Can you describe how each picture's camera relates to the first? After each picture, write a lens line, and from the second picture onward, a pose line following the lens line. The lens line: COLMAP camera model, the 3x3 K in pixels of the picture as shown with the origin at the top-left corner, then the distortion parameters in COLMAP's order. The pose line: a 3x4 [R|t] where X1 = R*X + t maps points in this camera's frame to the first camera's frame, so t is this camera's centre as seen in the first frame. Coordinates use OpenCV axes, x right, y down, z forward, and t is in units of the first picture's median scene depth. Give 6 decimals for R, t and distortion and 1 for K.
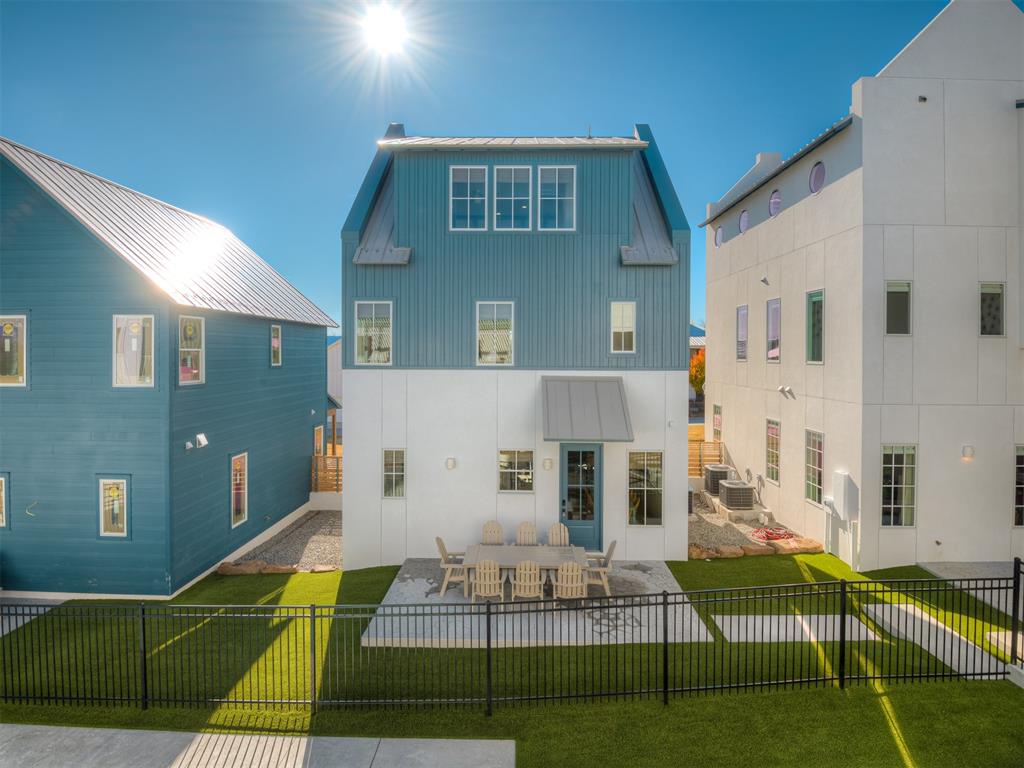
lens RADIAL K [[526.0, 0, 519.0], [0, 526.0, 369.5], [0, 0, 1]] dist [0.000918, -0.000885]
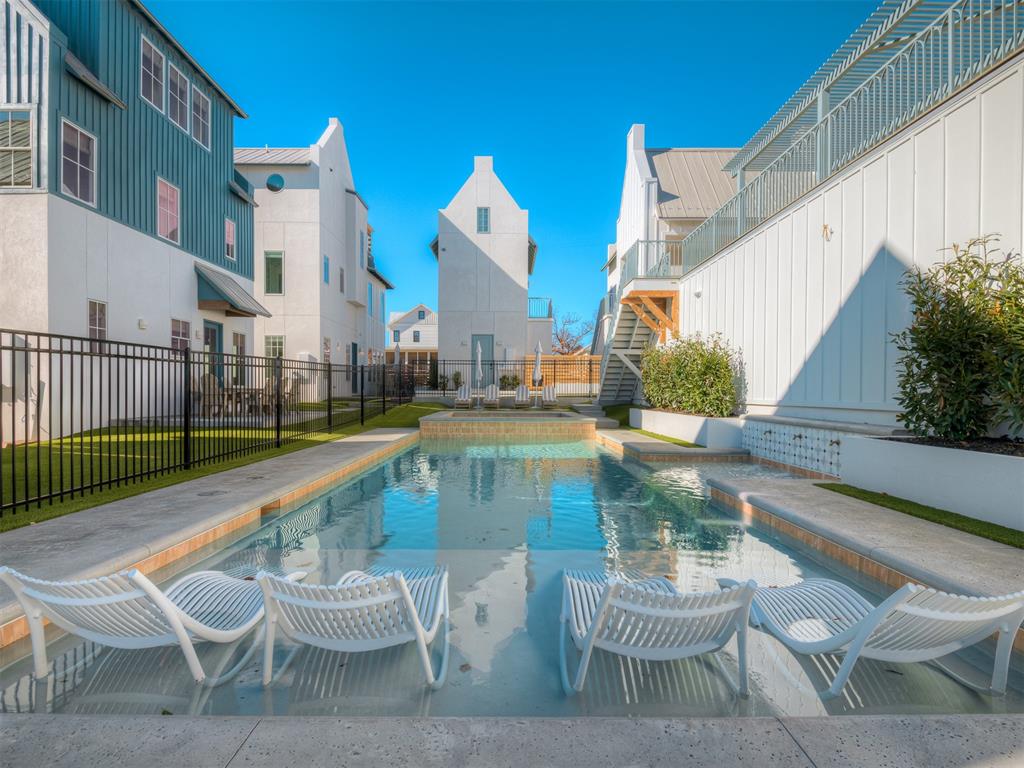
lens RADIAL K [[515.5, 0, 523.8], [0, 515.5, 379.4], [0, 0, 1]] dist [0.017611, -0.017463]
pose [[-0.001522, 0.007921, 0.999967, -1.129074], [0.019697, 0.999775, -0.007889, 0.305395], [-0.999805, 0.019684, -0.001678, 0.260219]]
